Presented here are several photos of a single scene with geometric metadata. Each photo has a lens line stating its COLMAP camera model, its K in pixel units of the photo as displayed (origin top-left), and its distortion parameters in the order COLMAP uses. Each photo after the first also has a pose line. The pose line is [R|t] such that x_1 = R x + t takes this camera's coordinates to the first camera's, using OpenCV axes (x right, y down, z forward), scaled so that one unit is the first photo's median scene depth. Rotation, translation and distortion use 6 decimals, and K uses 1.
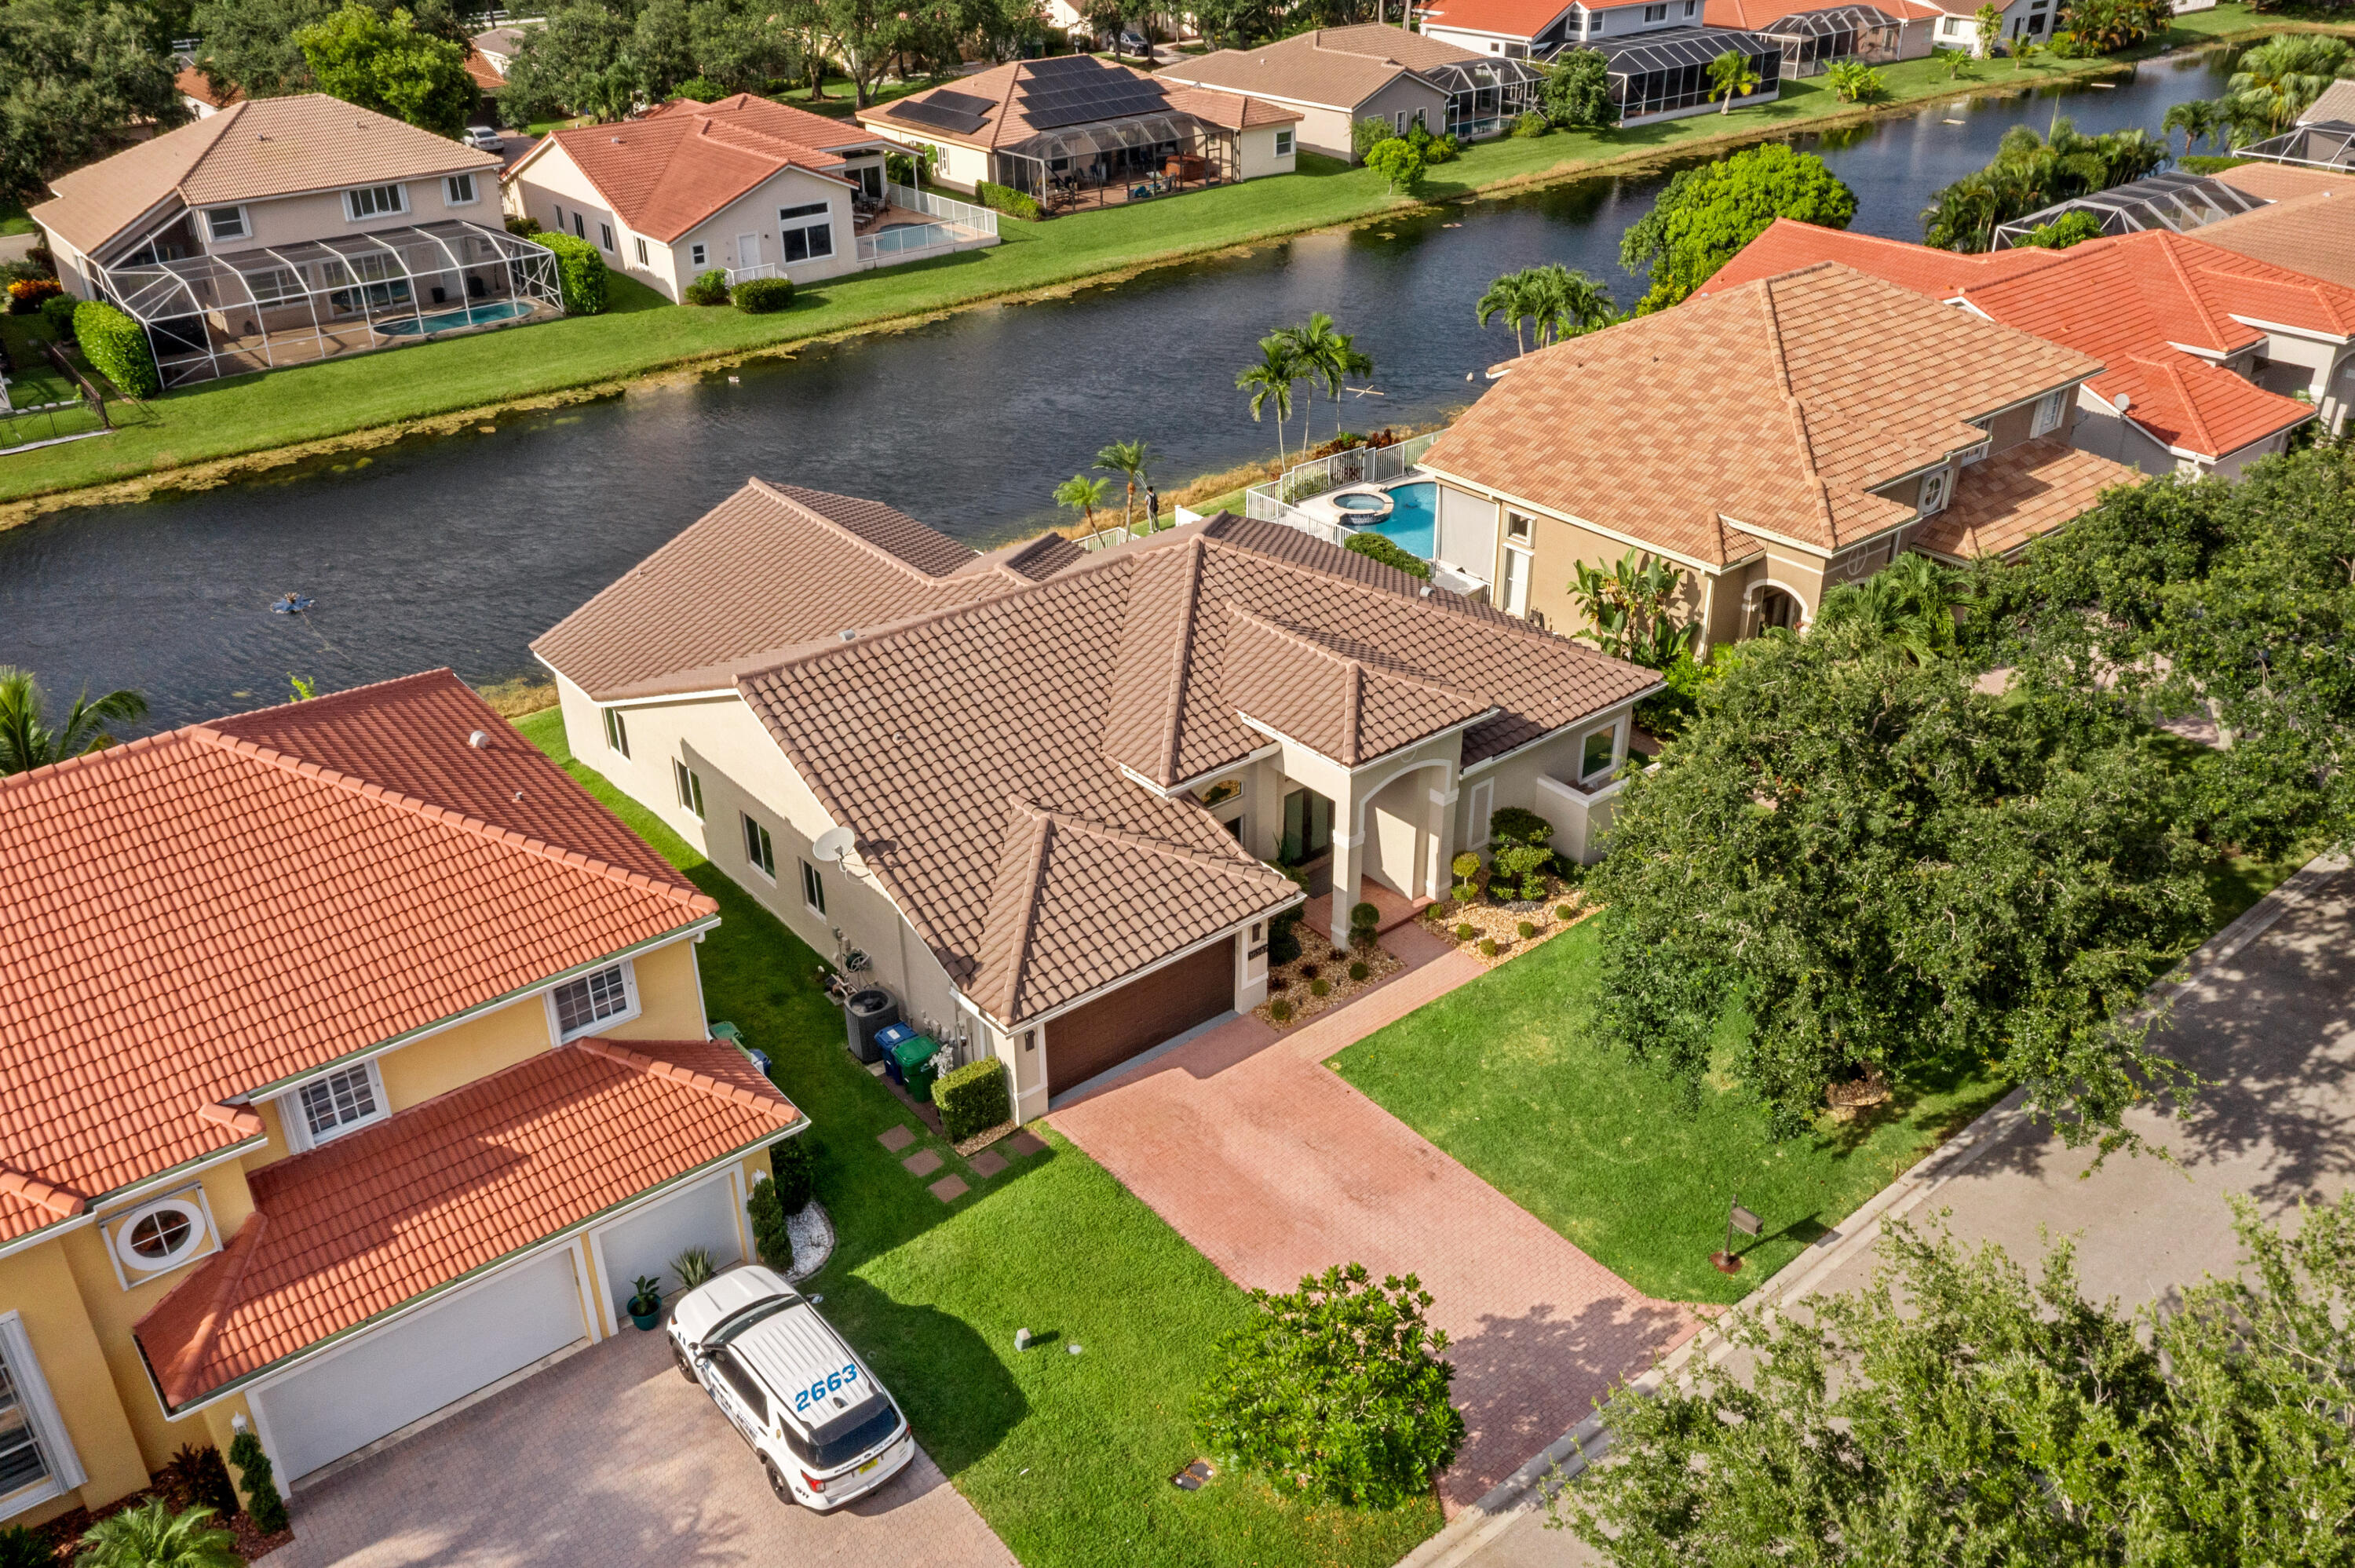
lens RADIAL K [[1902.1, 0, 1177.5], [0, 1902.1, 784.0], [0, 0, 1]] dist [-0.012160, -0.000880]
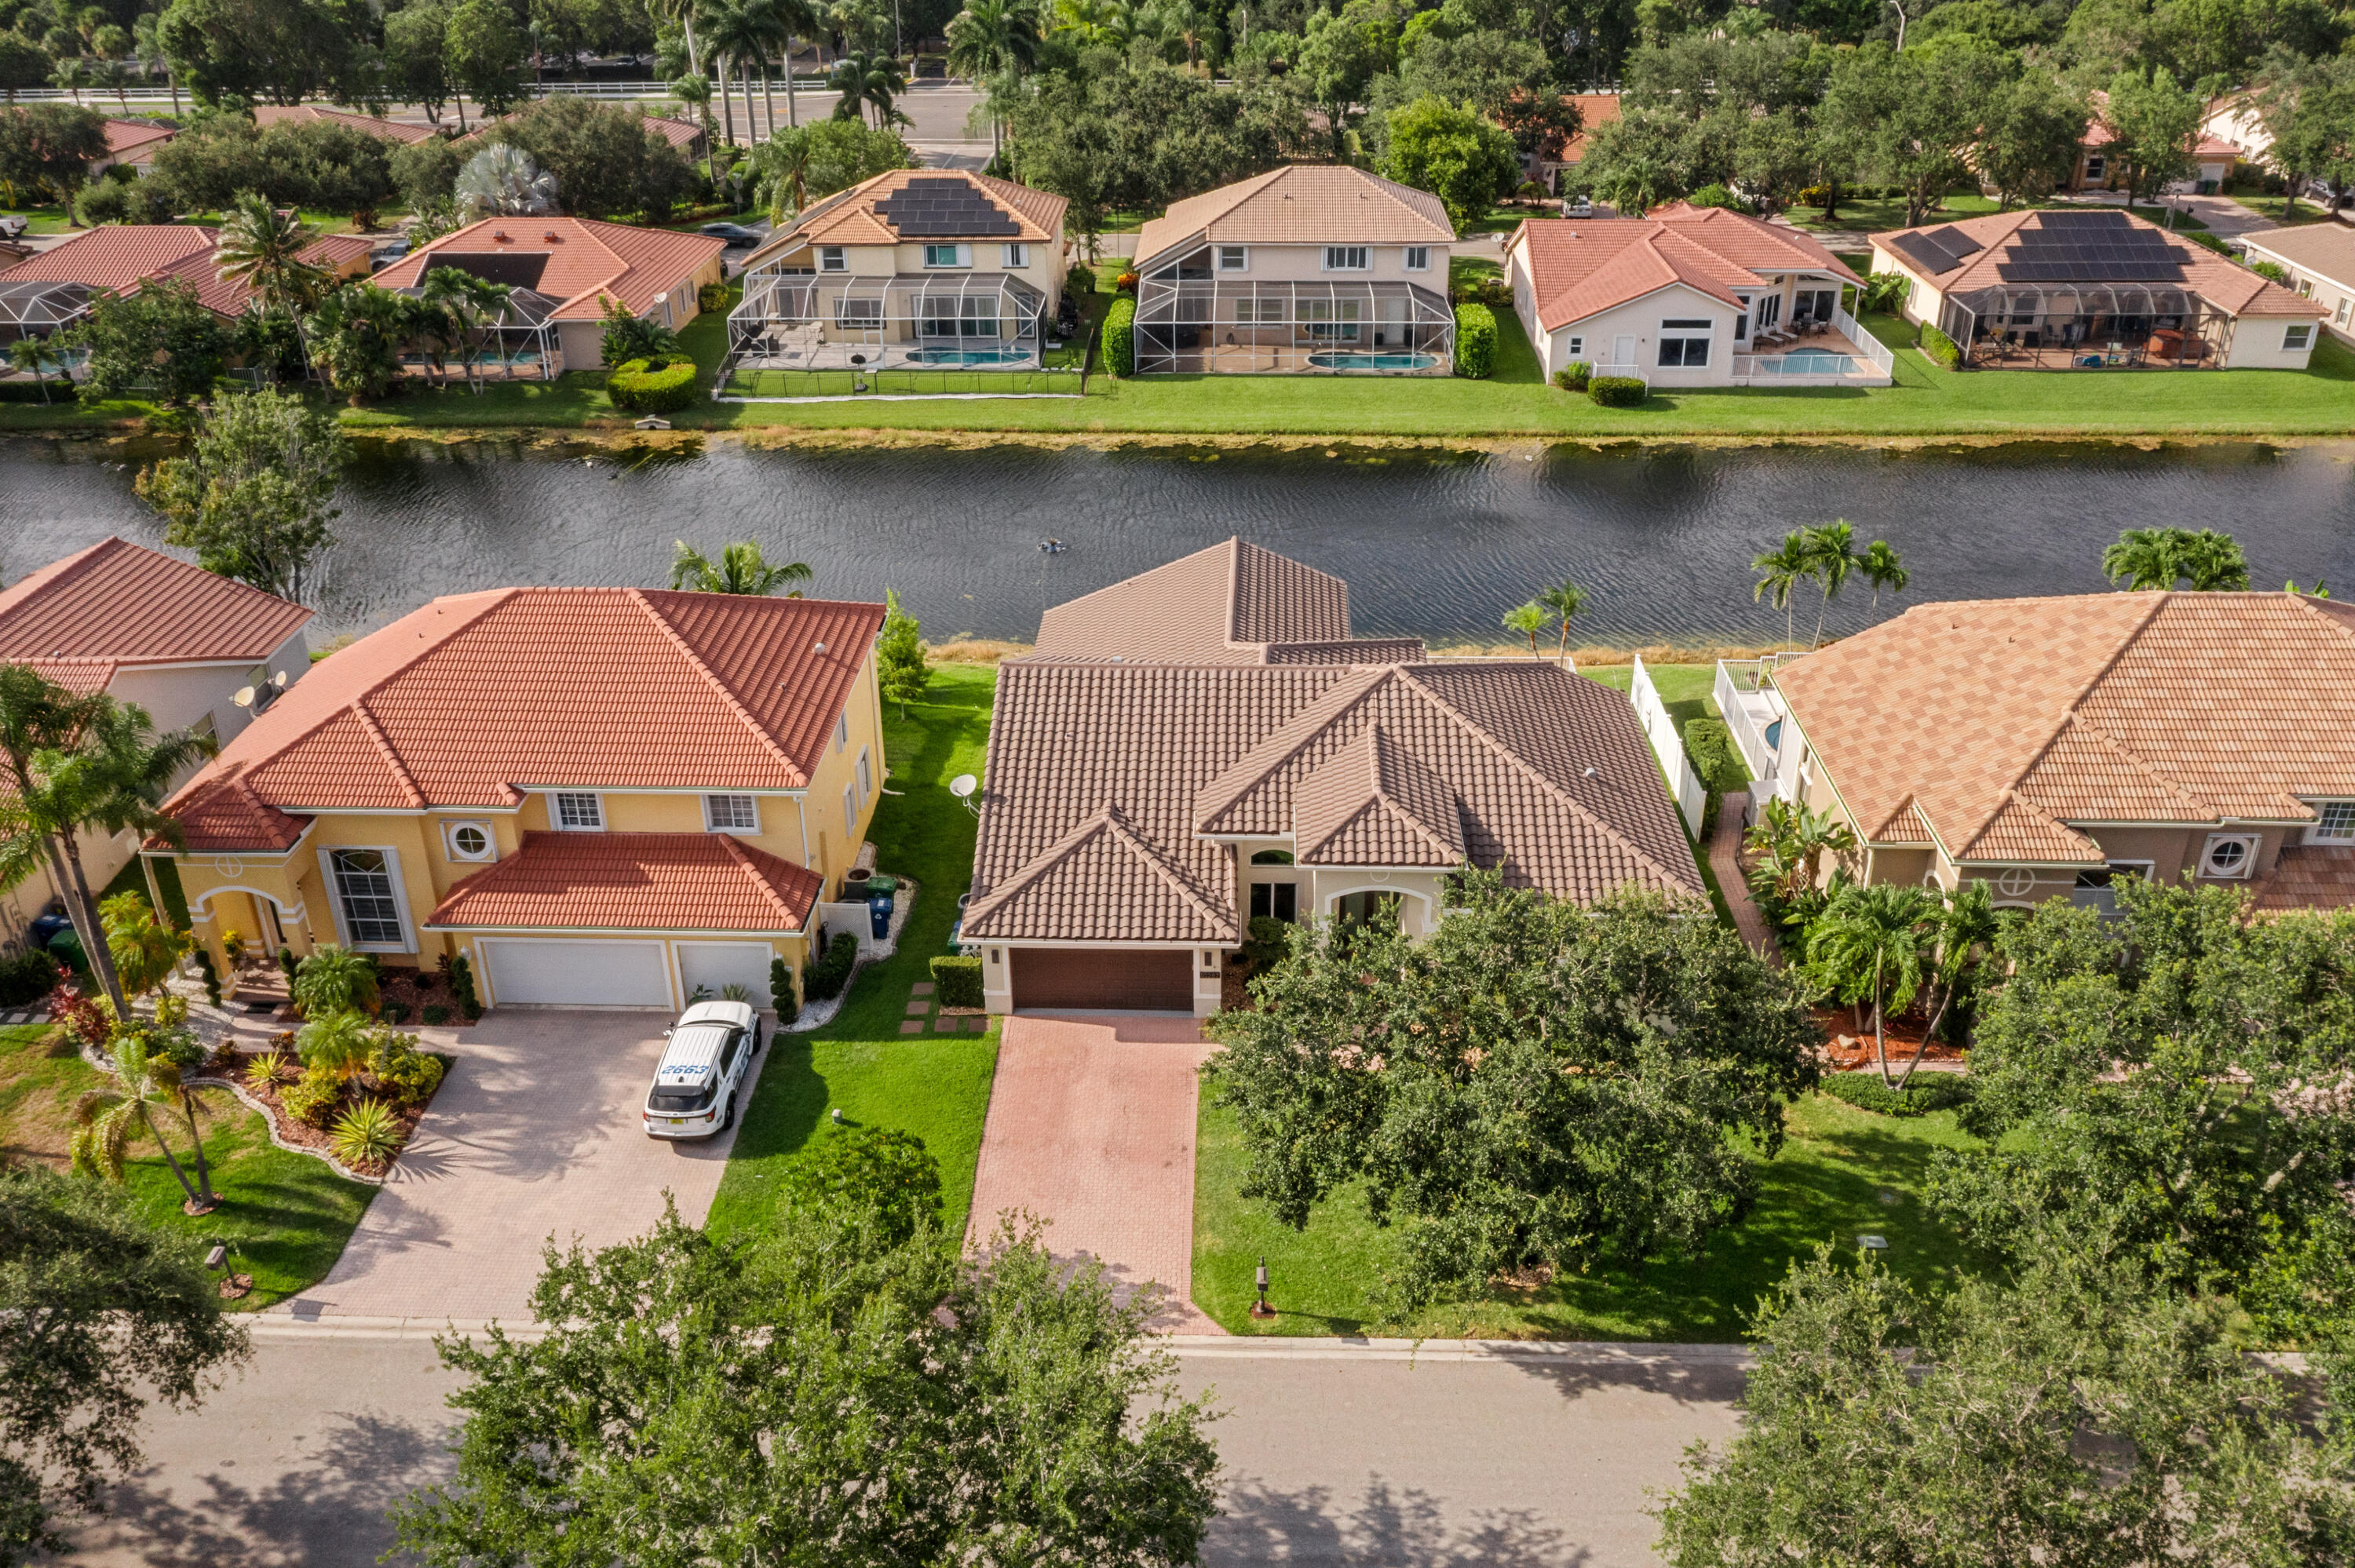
lens RADIAL K [[1898.5, 0, 1177.5], [0, 1898.5, 784.0], [0, 0, 1]] dist [0.001507, -0.006028]
pose [[0.747413, 0.315204, -0.584825, 0.362023], [-0.319679, 0.942306, 0.099323, -0.075853], [0.582392, 0.112721, 0.805055, -0.034161]]
